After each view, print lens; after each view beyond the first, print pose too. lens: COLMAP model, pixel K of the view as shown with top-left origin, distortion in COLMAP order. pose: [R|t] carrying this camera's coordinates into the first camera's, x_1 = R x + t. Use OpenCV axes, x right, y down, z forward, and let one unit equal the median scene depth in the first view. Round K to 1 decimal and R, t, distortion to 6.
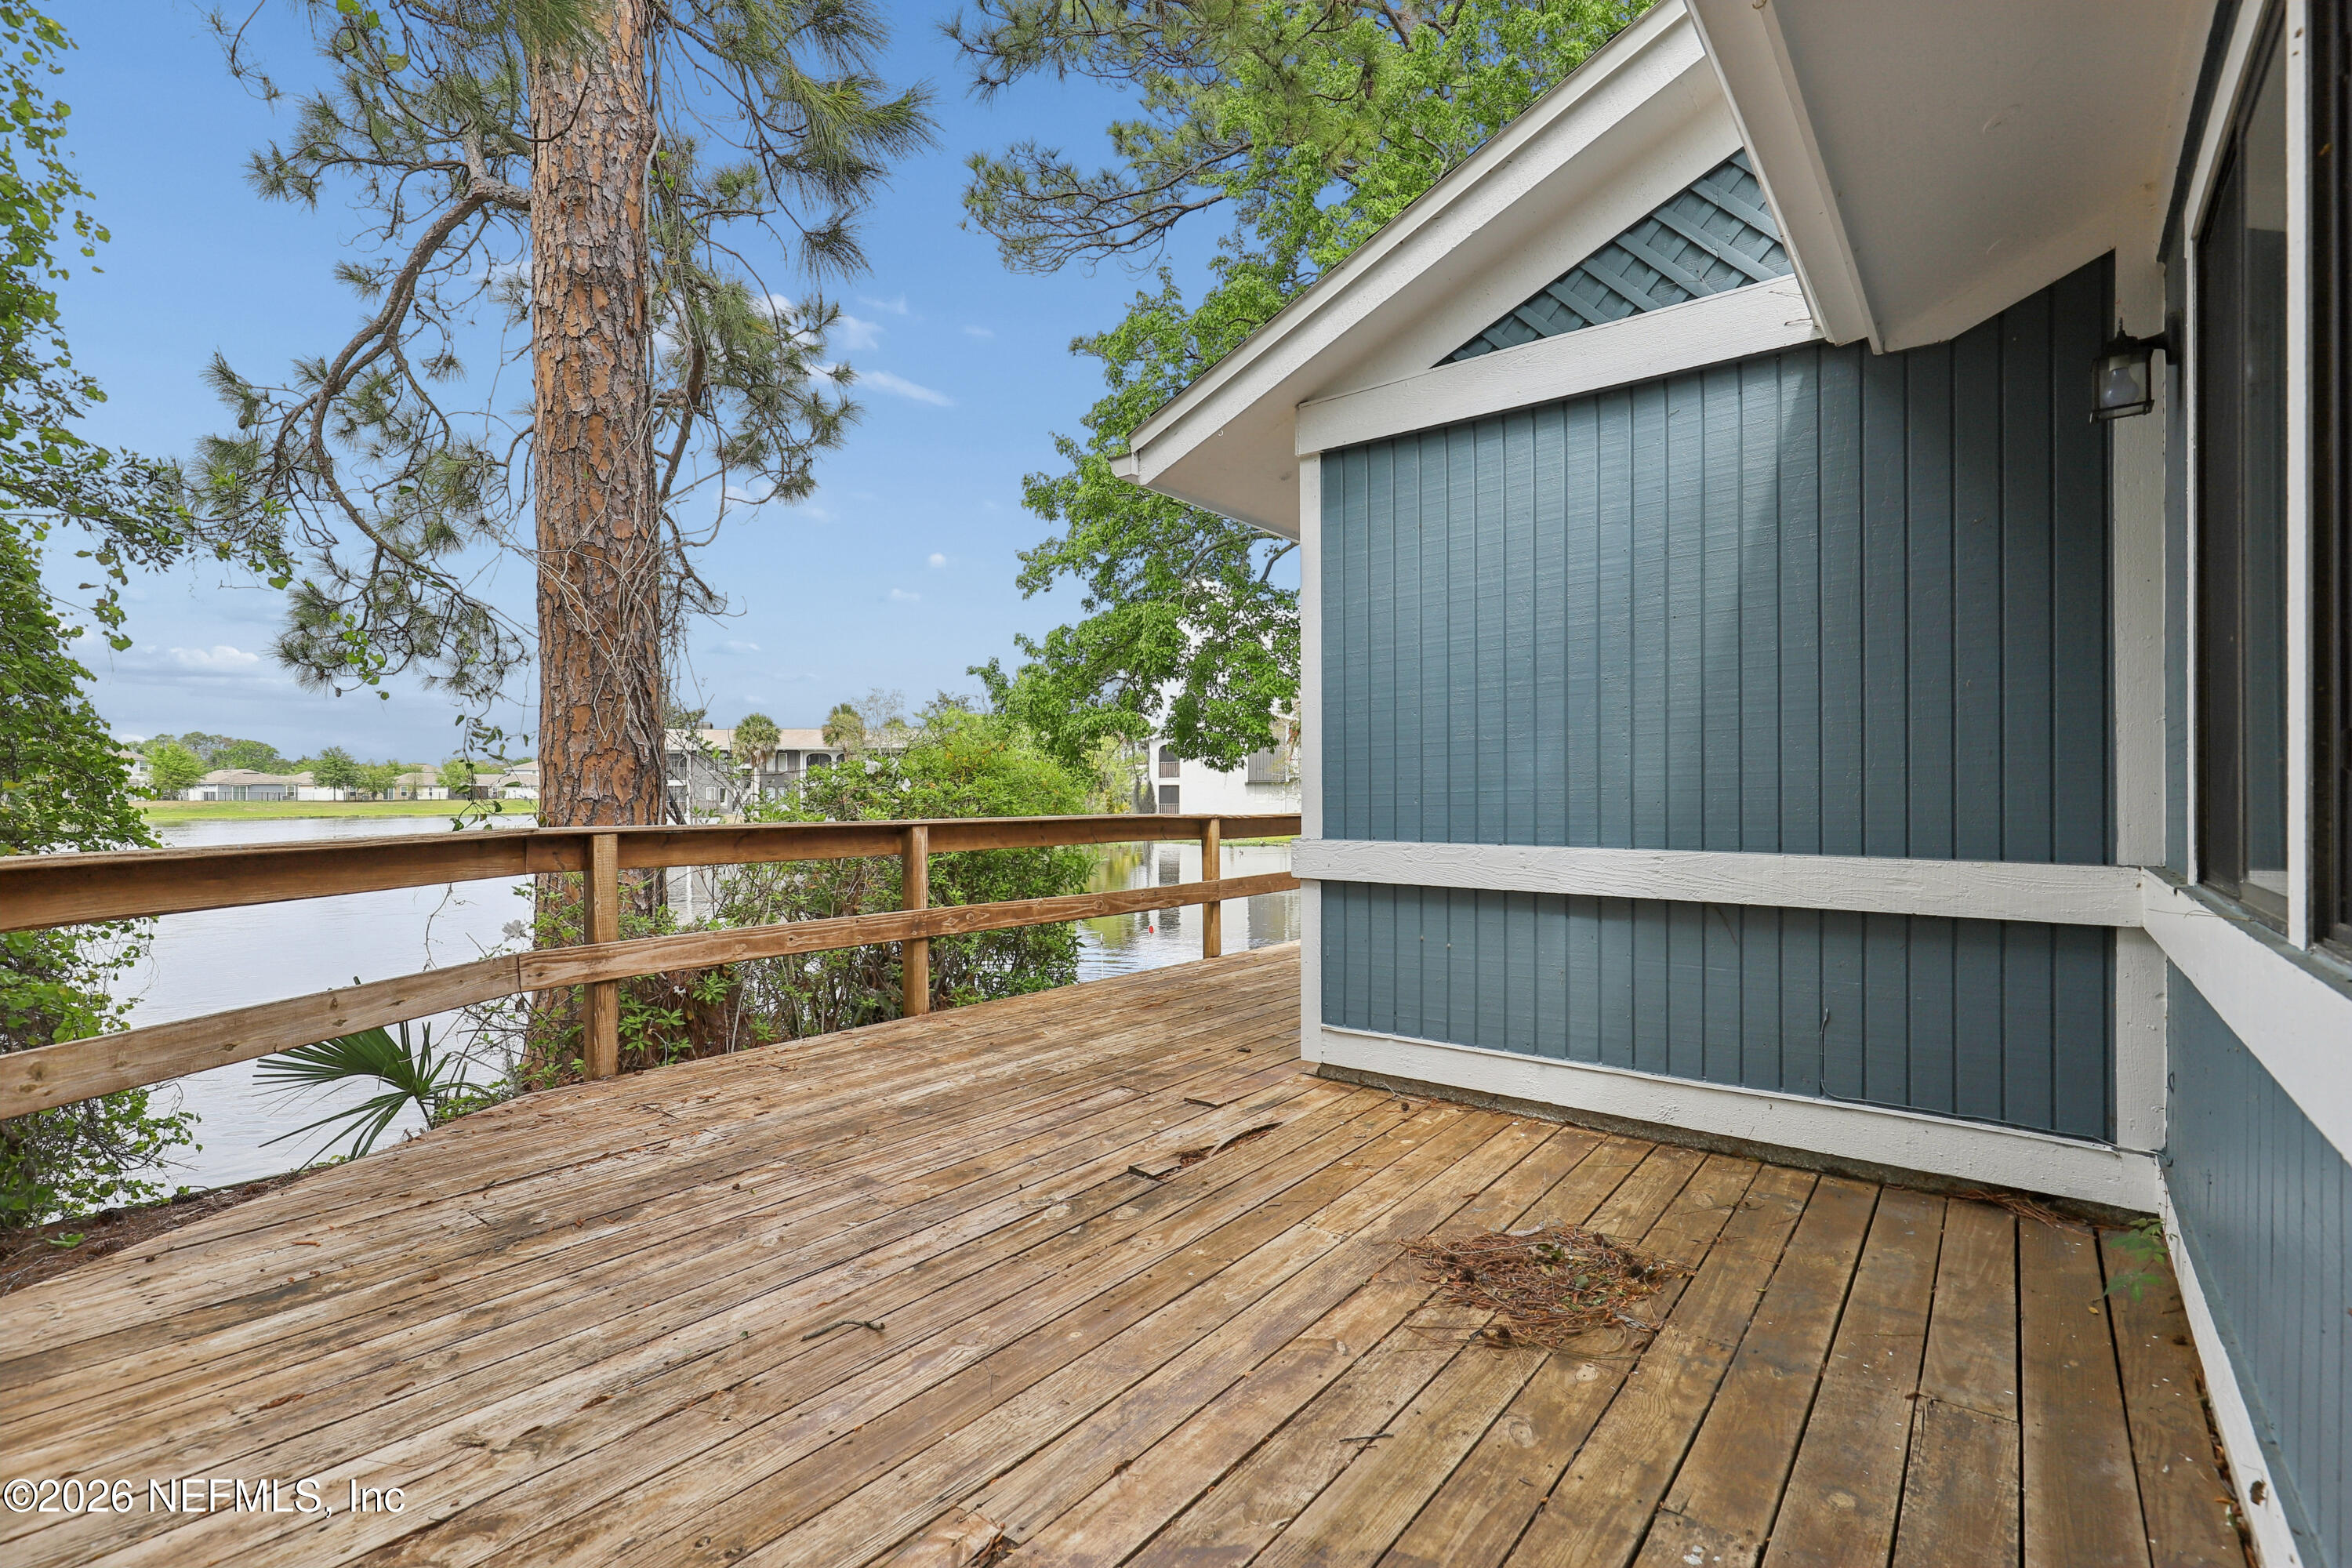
lens RADIAL K [[1072.7, 0, 1190.2], [0, 1072.7, 803.7], [0, 0, 1]] dist [0.001807, -0.000227]
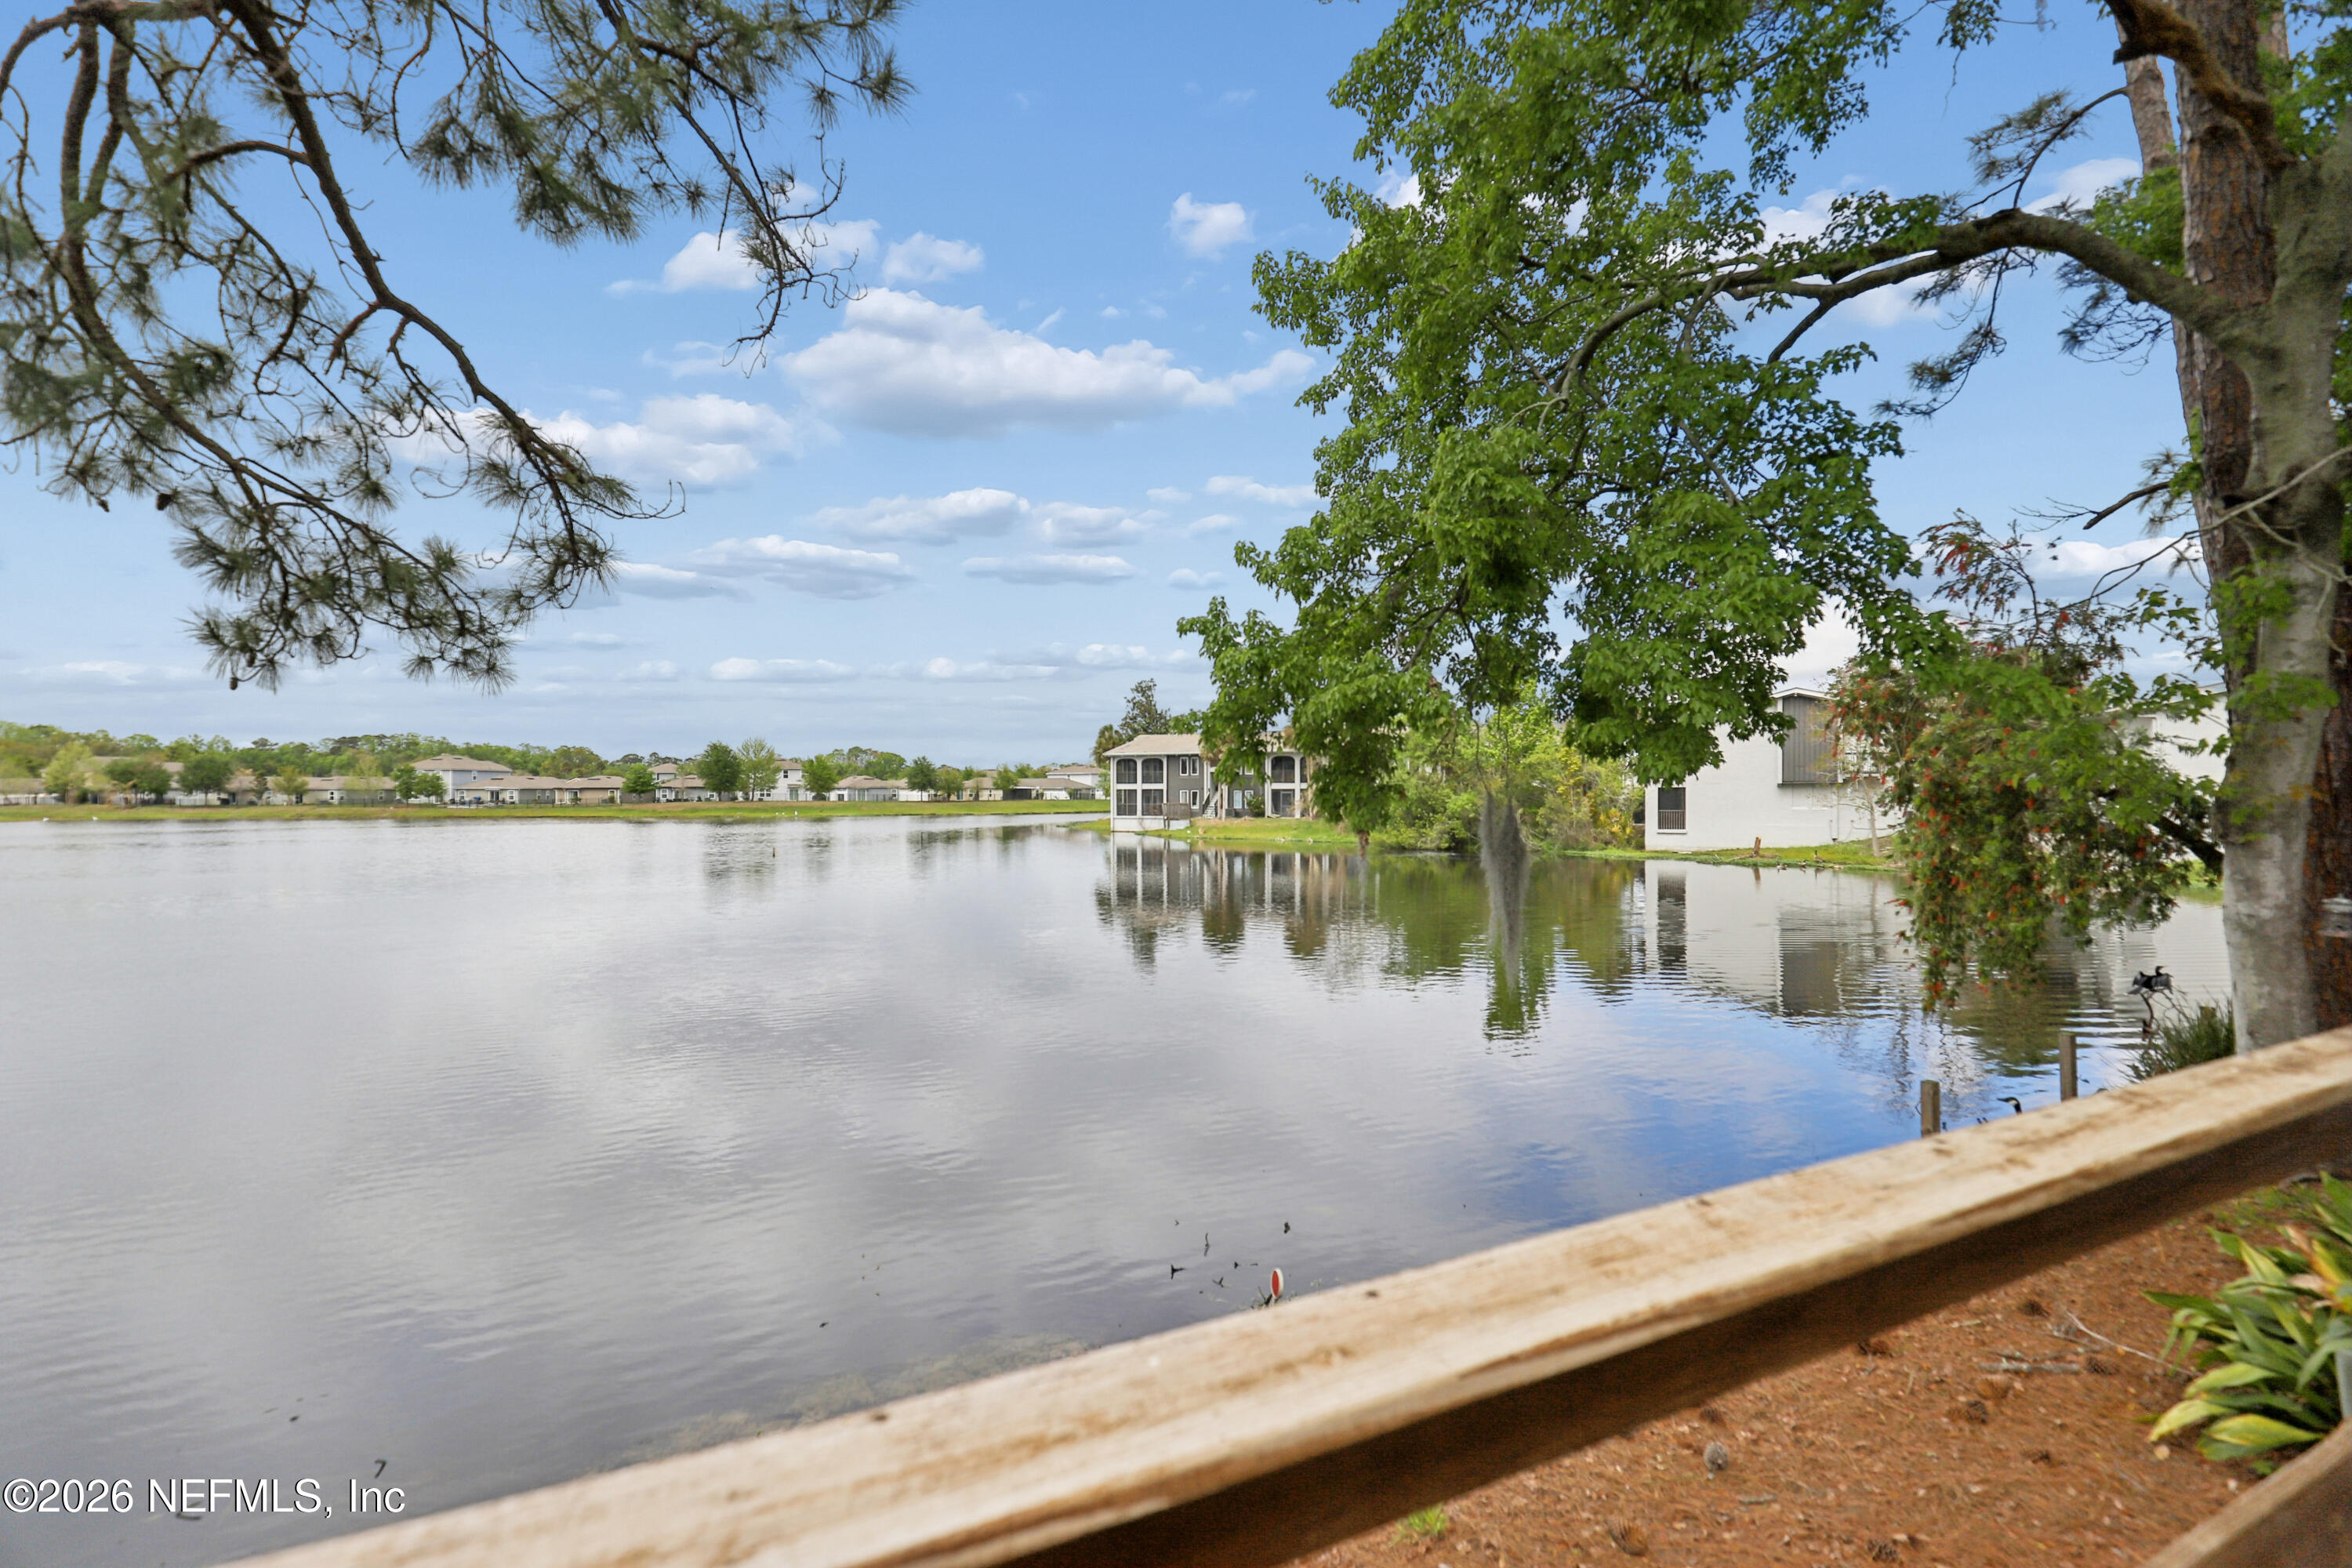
lens RADIAL K [[1072.7, 0, 1189.9], [0, 1072.7, 795.5], [0, 0, 1]] dist [0.001807, -0.000227]
pose [[0.896715, 0.000136, -0.442608, 0.124768], [-0.003467, 0.999971, -0.006715, -0.043122], [0.442595, 0.007556, 0.896690, 0.998775]]
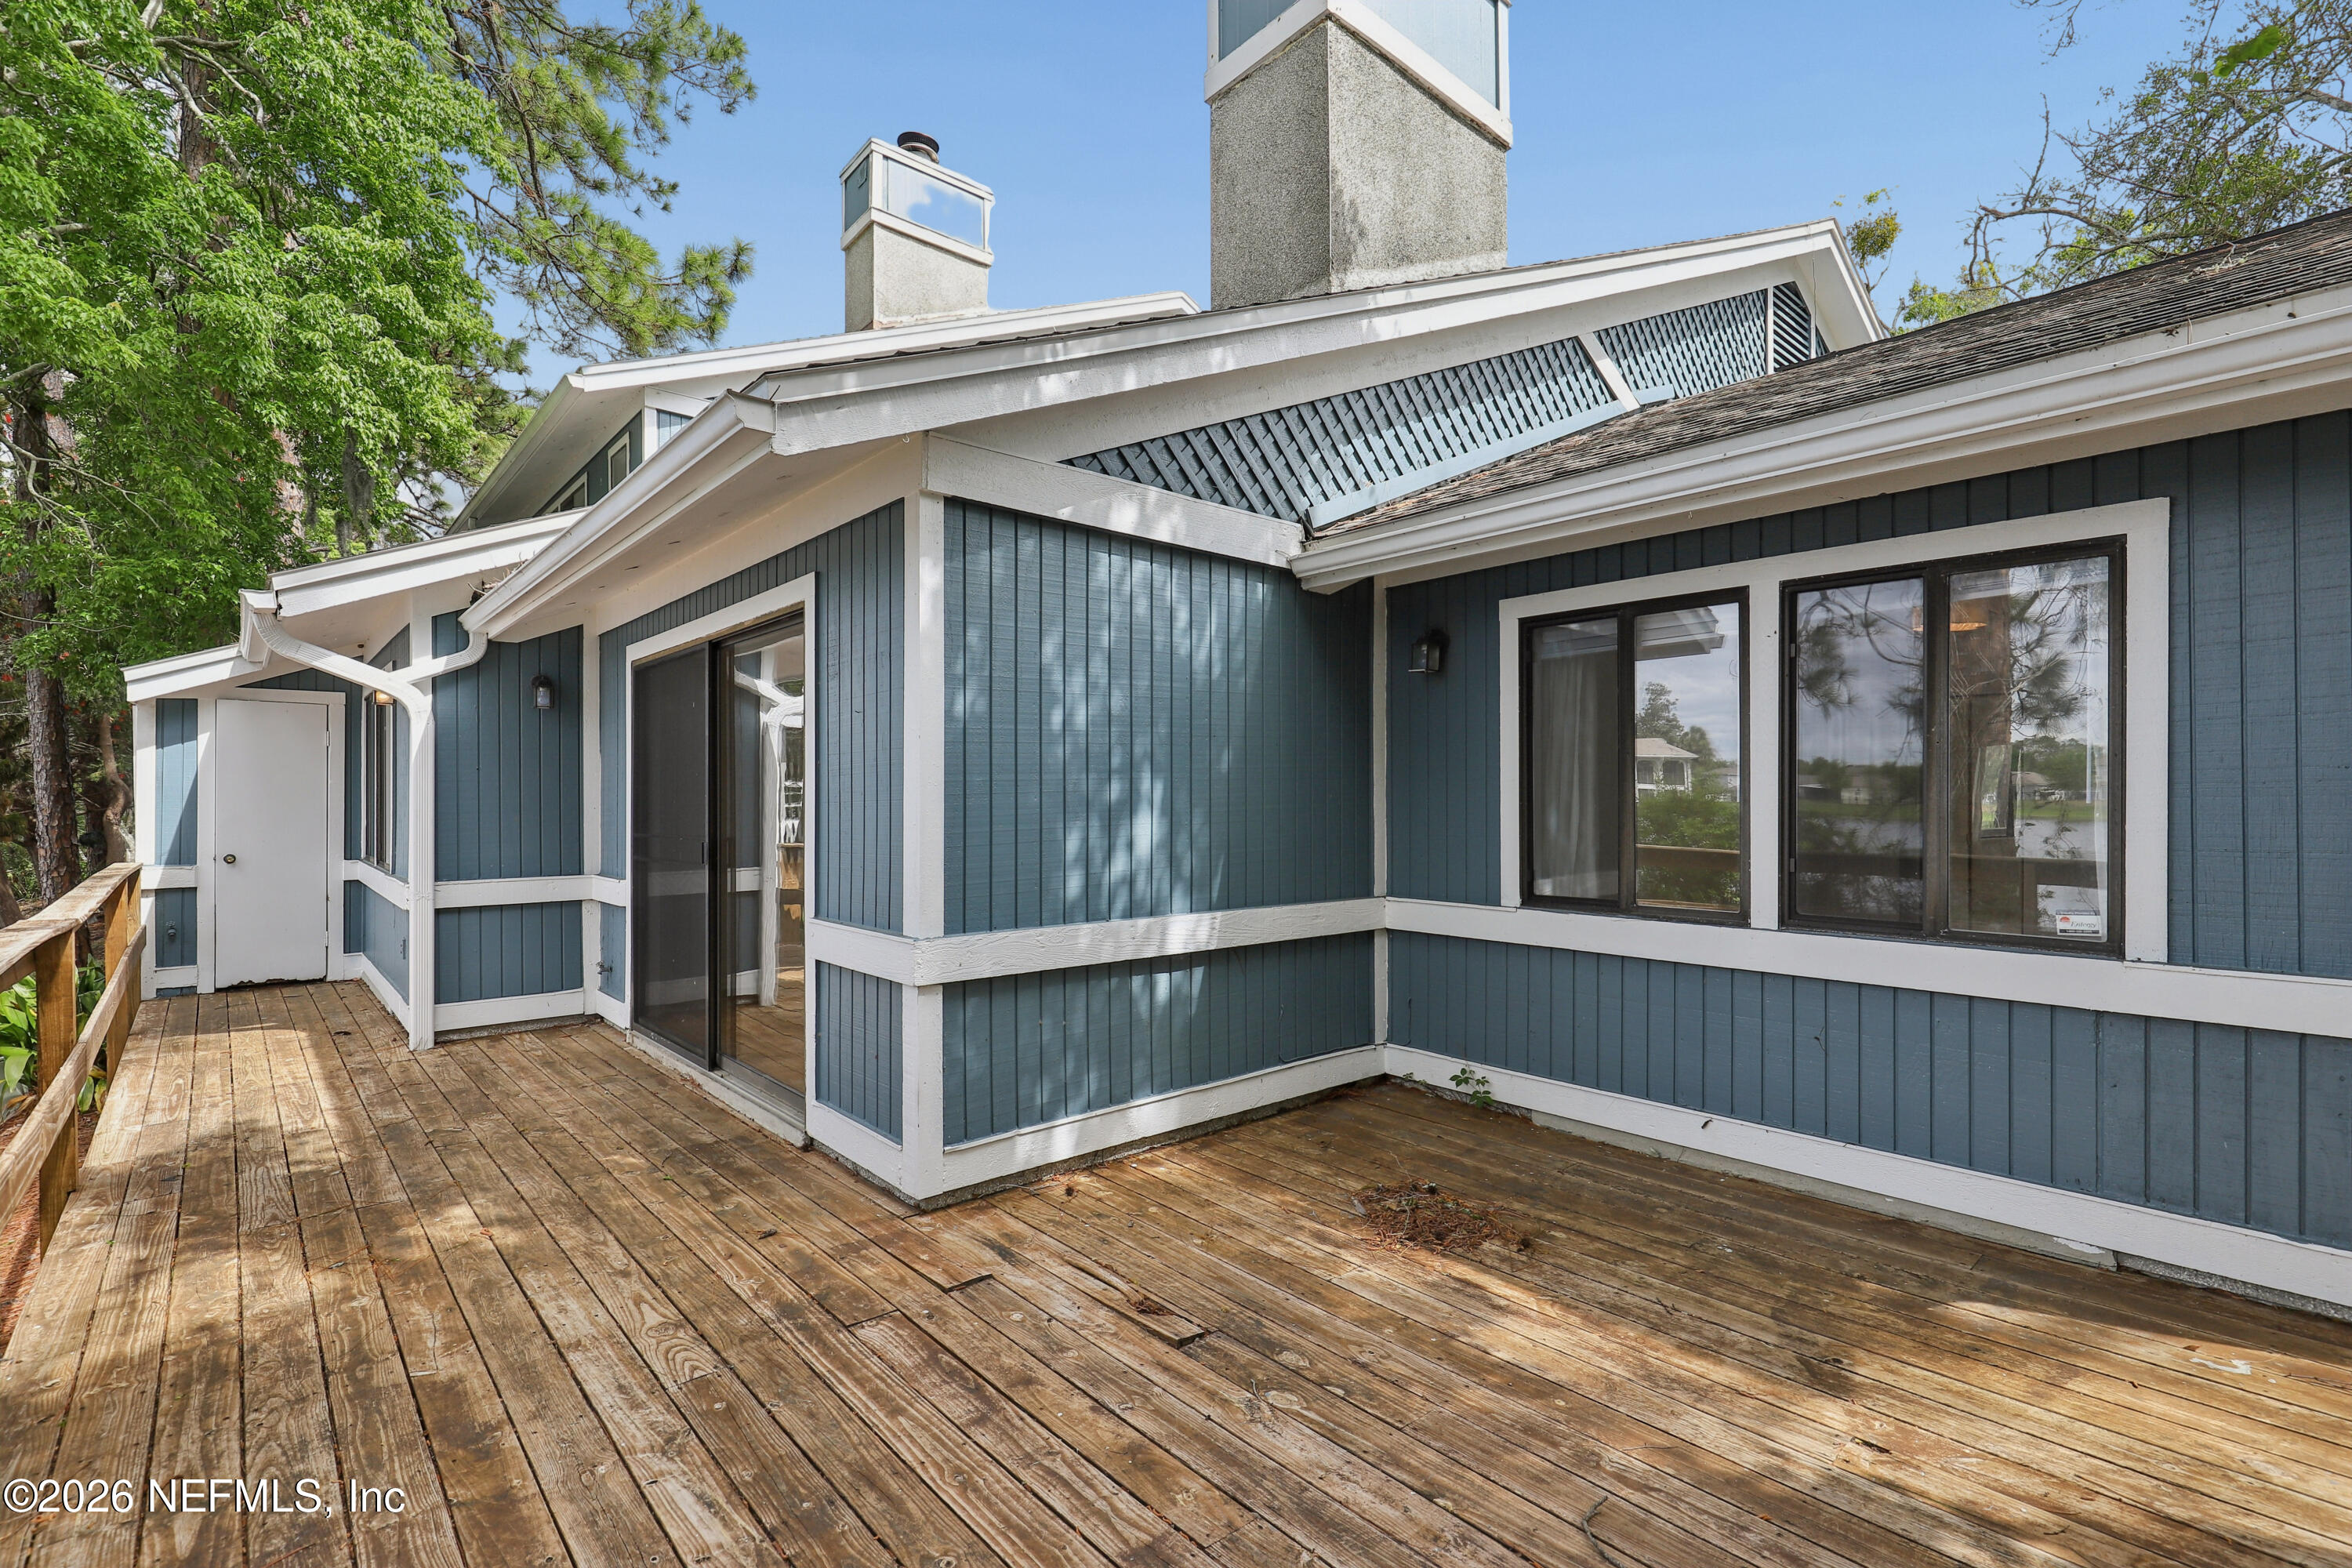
lens RADIAL K [[1072.7, 0, 1181.7], [0, 1072.7, 804.2], [0, 0, 1]] dist [0.001807, -0.000227]
pose [[0.182424, -0.002836, 0.983216, -0.393885], [0.012271, 0.999925, 0.000607, -0.041079], [-0.983143, 0.011955, 0.182445, 0.363367]]
